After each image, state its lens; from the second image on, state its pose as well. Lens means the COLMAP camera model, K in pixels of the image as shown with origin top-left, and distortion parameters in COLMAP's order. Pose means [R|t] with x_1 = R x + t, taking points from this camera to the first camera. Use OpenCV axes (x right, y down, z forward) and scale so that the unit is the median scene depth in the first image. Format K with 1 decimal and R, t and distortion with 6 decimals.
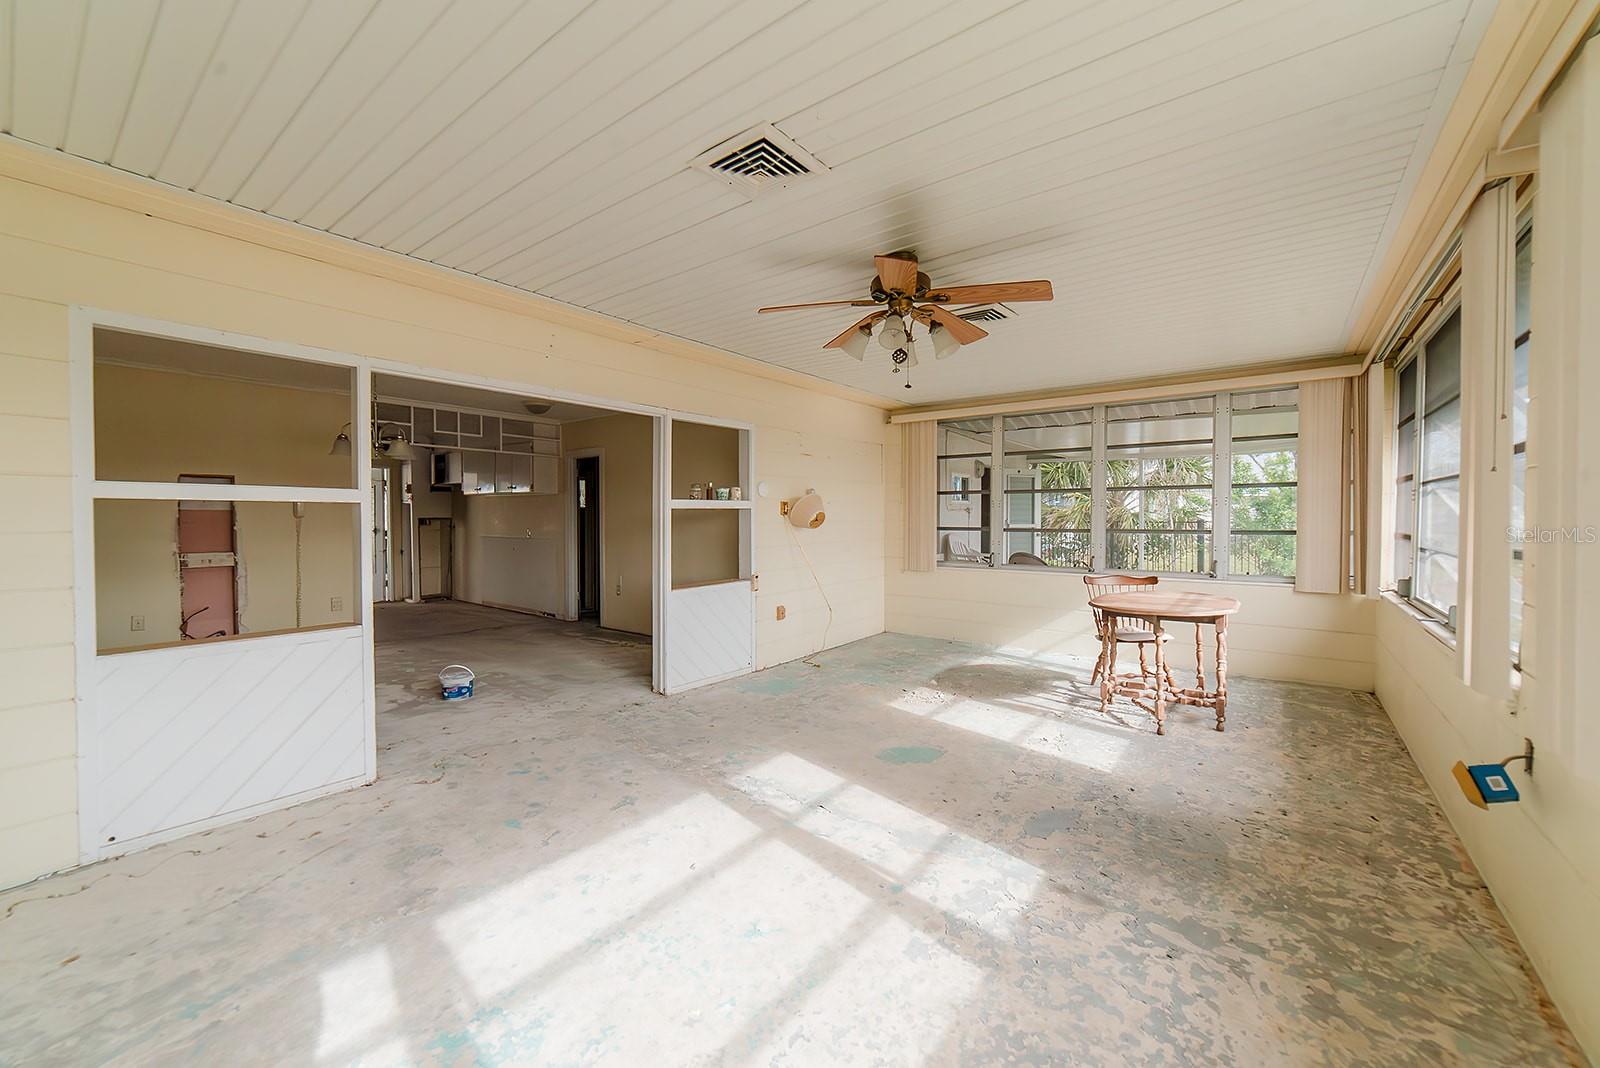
lens RADIAL K [[622.9, 0, 796.8], [0, 622.9, 526.3], [0, 0, 1]] dist [-0.007180, 0.003297]
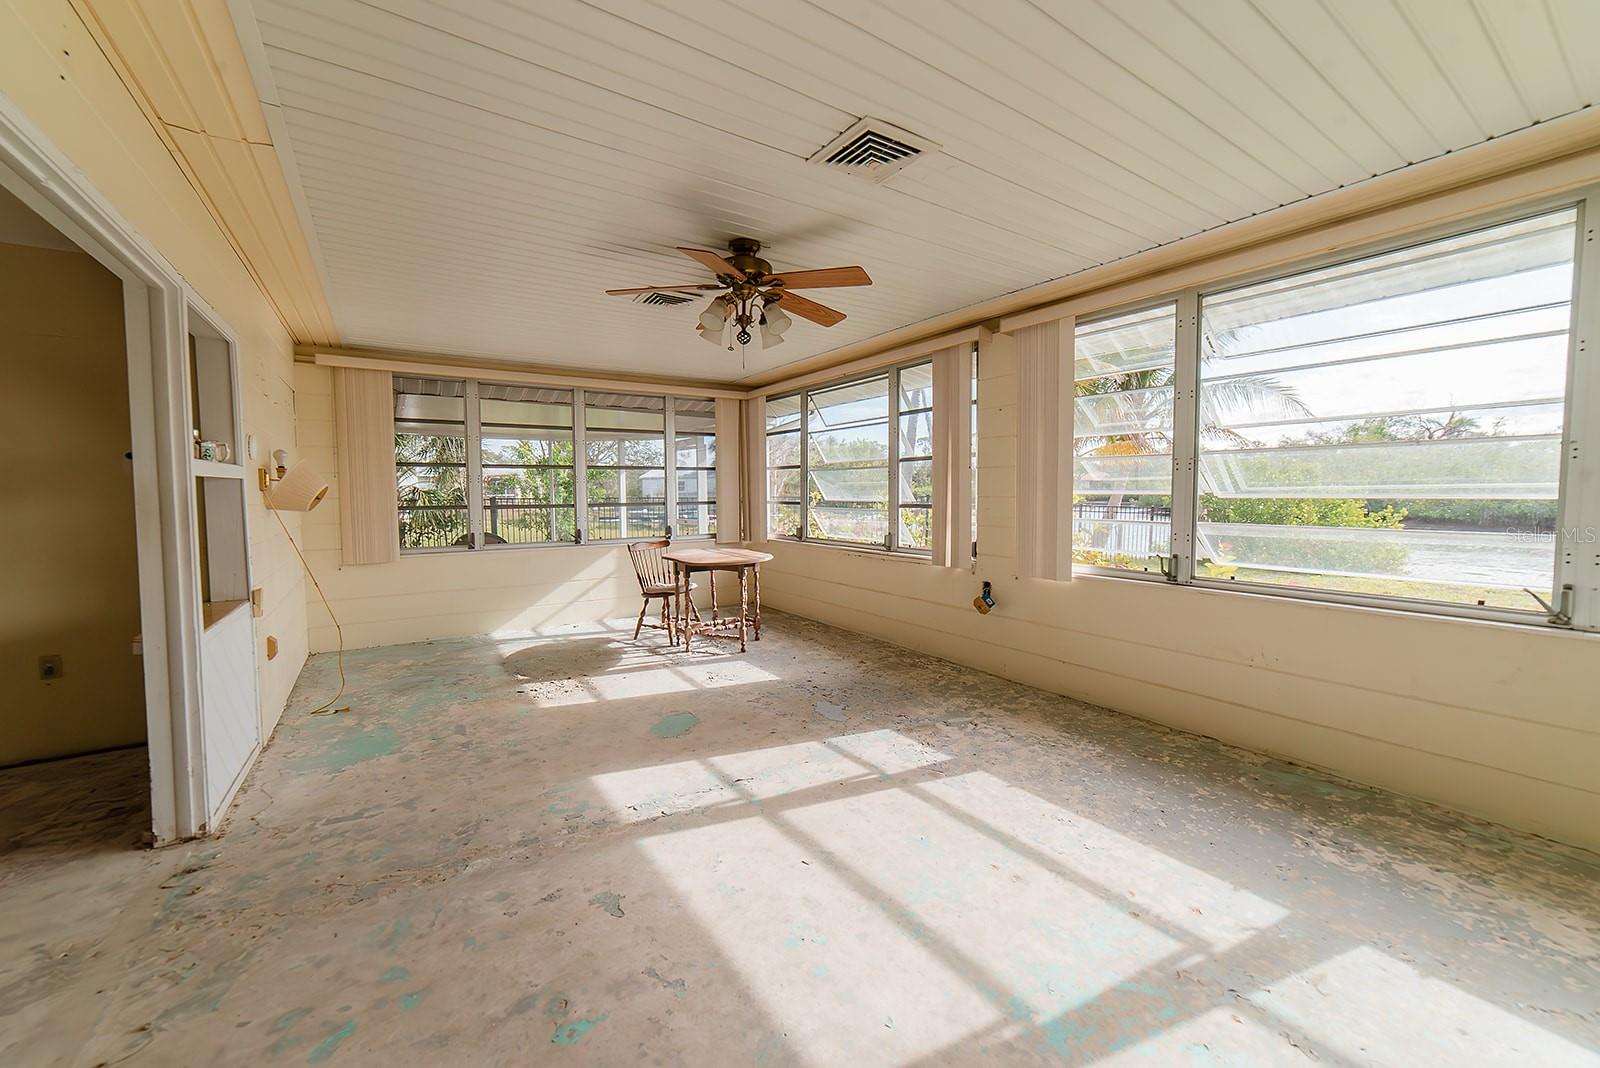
lens RADIAL K [[622.9, 0, 798.2], [0, 622.9, 527.8], [0, 0, 1]] dist [-0.007180, 0.003297]
pose [[0.317688, -0.053364, 0.946692, -0.830818], [0.018401, 0.998574, 0.050113, -0.003420], [-0.948017, 0.001500, 0.318217, 0.573658]]
